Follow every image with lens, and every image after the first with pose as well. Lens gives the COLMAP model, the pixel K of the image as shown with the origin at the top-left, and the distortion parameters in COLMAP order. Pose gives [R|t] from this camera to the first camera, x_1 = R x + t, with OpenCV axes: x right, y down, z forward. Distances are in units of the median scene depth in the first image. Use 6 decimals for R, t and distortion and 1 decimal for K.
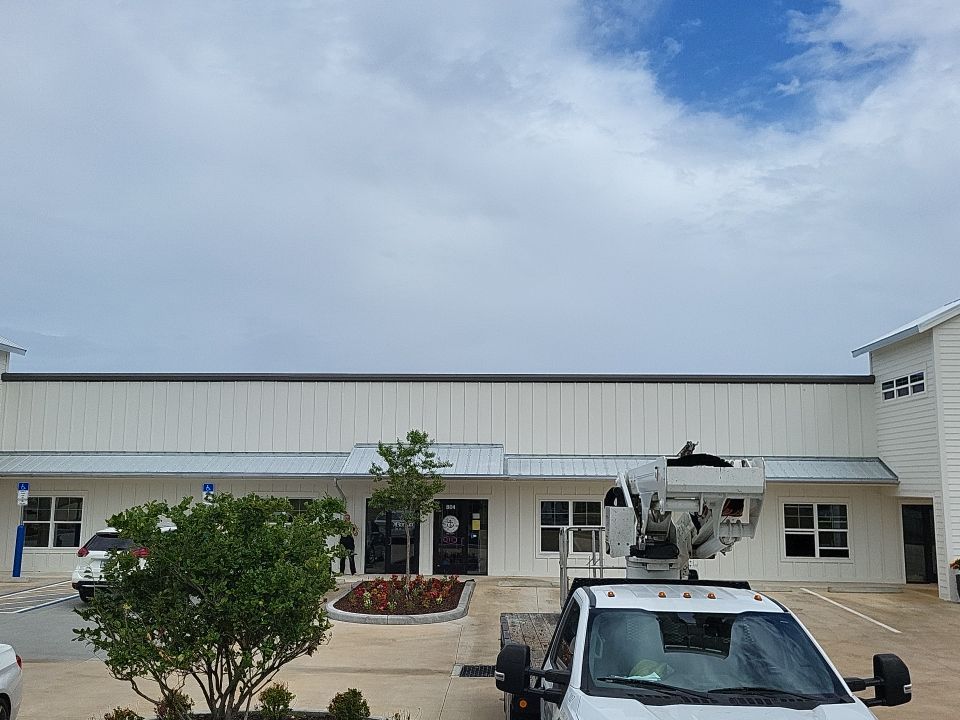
lens RADIAL K [[917.0, 0, 480.0], [0, 917.0, 360.0], [0, 0, 1]] dist [0.025637, 0.003302]
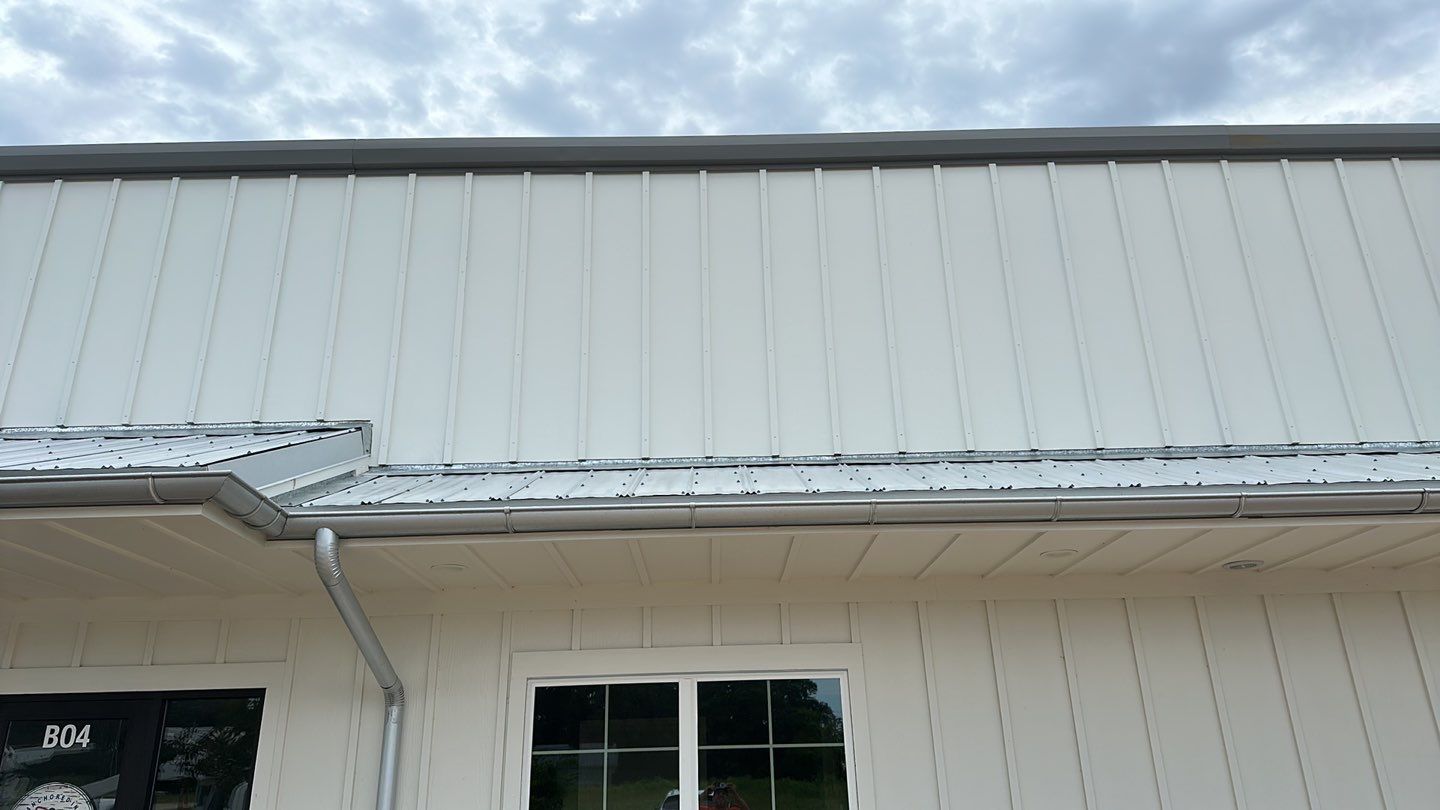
lens RADIAL K [[934.3, 0, 715.4], [0, 934.3, 403.4], [0, 0, 1]] dist [0.048816, -0.064502]
pose [[0.998940, -0.022052, 0.040409, 0.113022], [0.030911, 0.971783, -0.233841, 0.165033], [-0.034112, 0.234842, 0.971435, 0.911188]]
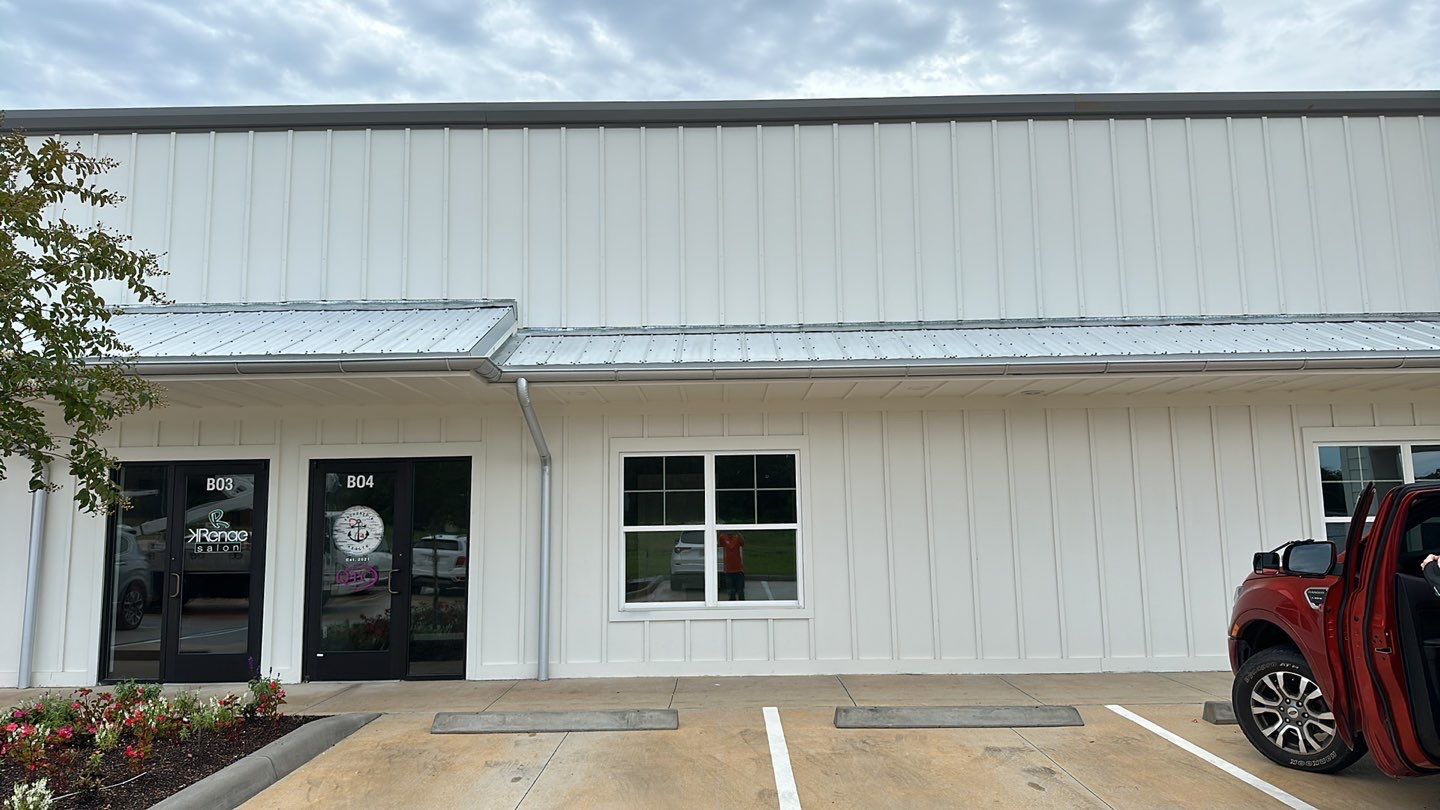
lens RADIAL K [[928.6, 0, 720.0], [0, 928.6, 405.0], [0, 0, 1]] dist [0.080889, -0.118309]
pose [[0.999334, -0.022695, 0.028563, 0.107633], [0.022378, 0.999685, 0.011371, 0.151146], [-0.028812, -0.010724, 0.999527, 0.748142]]
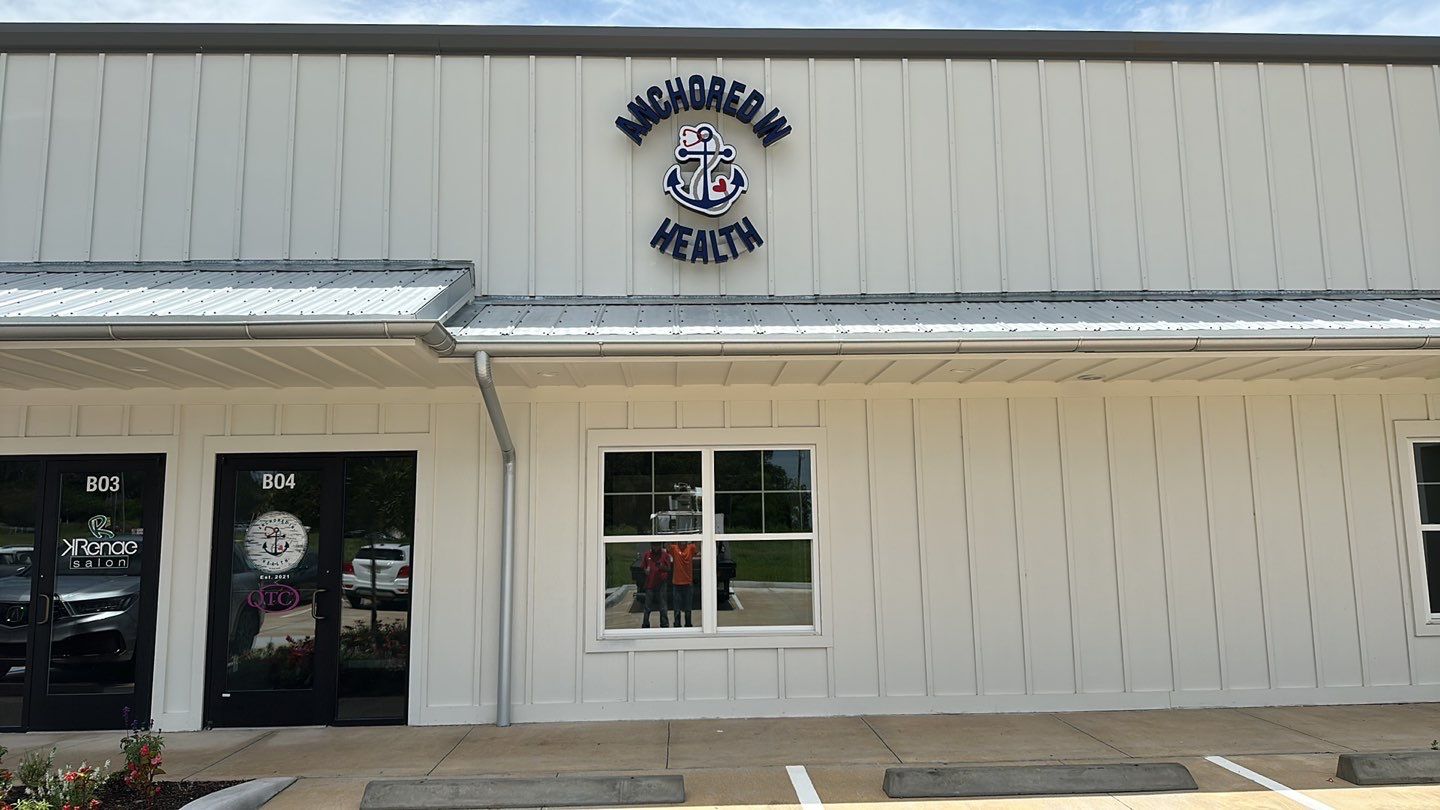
lens RADIAL K [[934.3, 0, 715.4], [0, 934.3, 403.4], [0, 0, 1]] dist [0.048816, -0.064502]
pose [[0.997122, -0.016400, 0.074017, 0.092313], [0.016060, 0.999858, 0.005185, 0.158743], [-0.074091, -0.003982, 0.997244, 0.815466]]
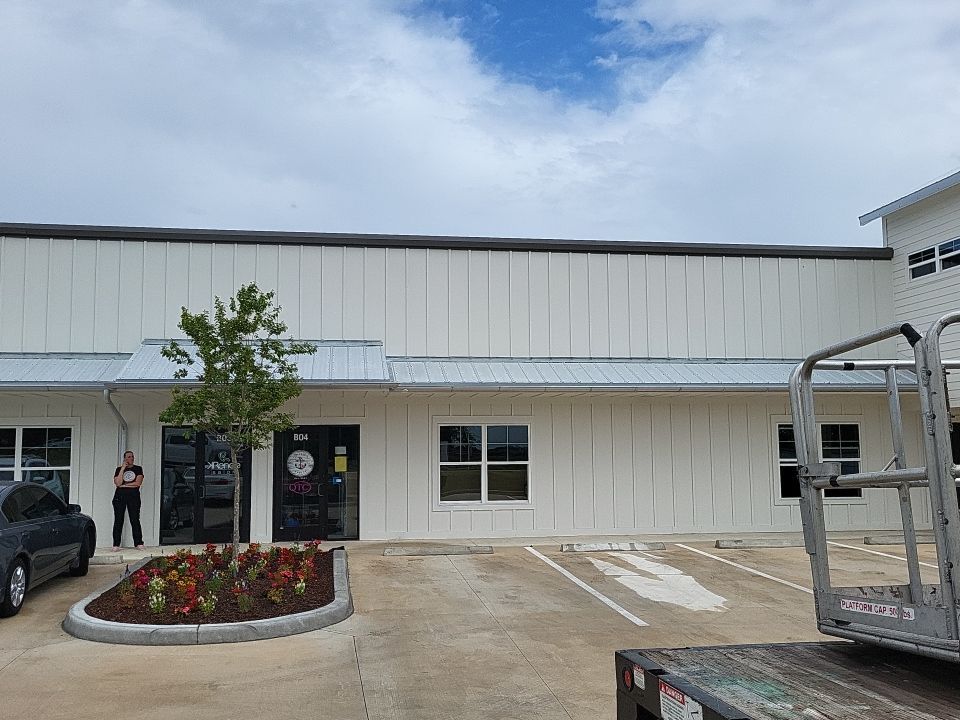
lens RADIAL K [[917.0, 0, 480.0], [0, 917.0, 360.0], [0, 0, 1]] dist [0.025637, 0.003302]
pose [[0.980645, 0.001107, 0.195793, -0.040243], [-0.007939, 0.999386, 0.034112, 0.096194], [-0.195635, -0.035006, 0.980052, 0.400340]]
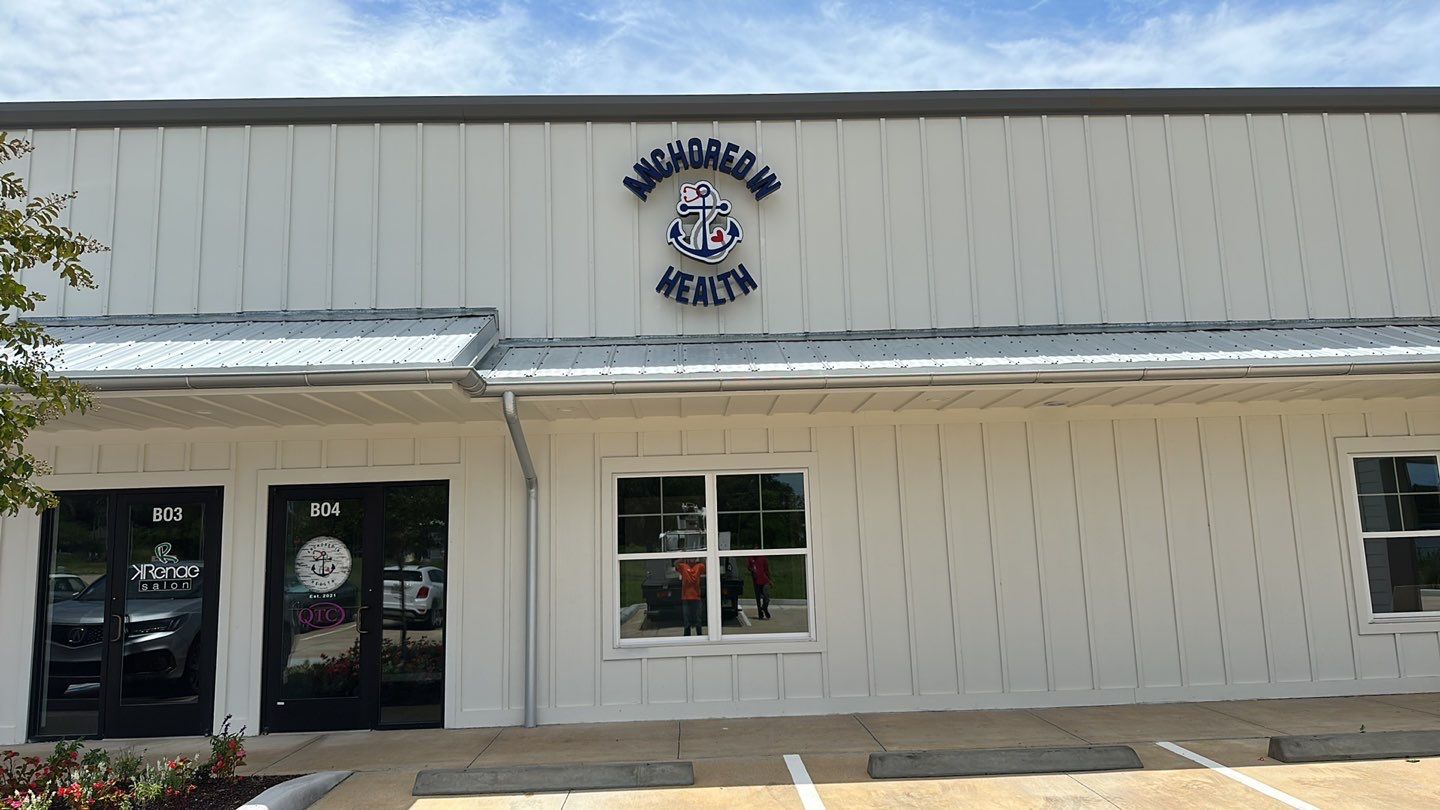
lens RADIAL K [[934.3, 0, 715.4], [0, 934.3, 403.4], [0, 0, 1]] dist [0.048816, -0.064502]
pose [[0.997211, -0.031804, 0.067513, 0.091867], [0.032852, 0.999356, -0.014459, 0.154287], [-0.067010, 0.016636, 0.997614, 0.779019]]
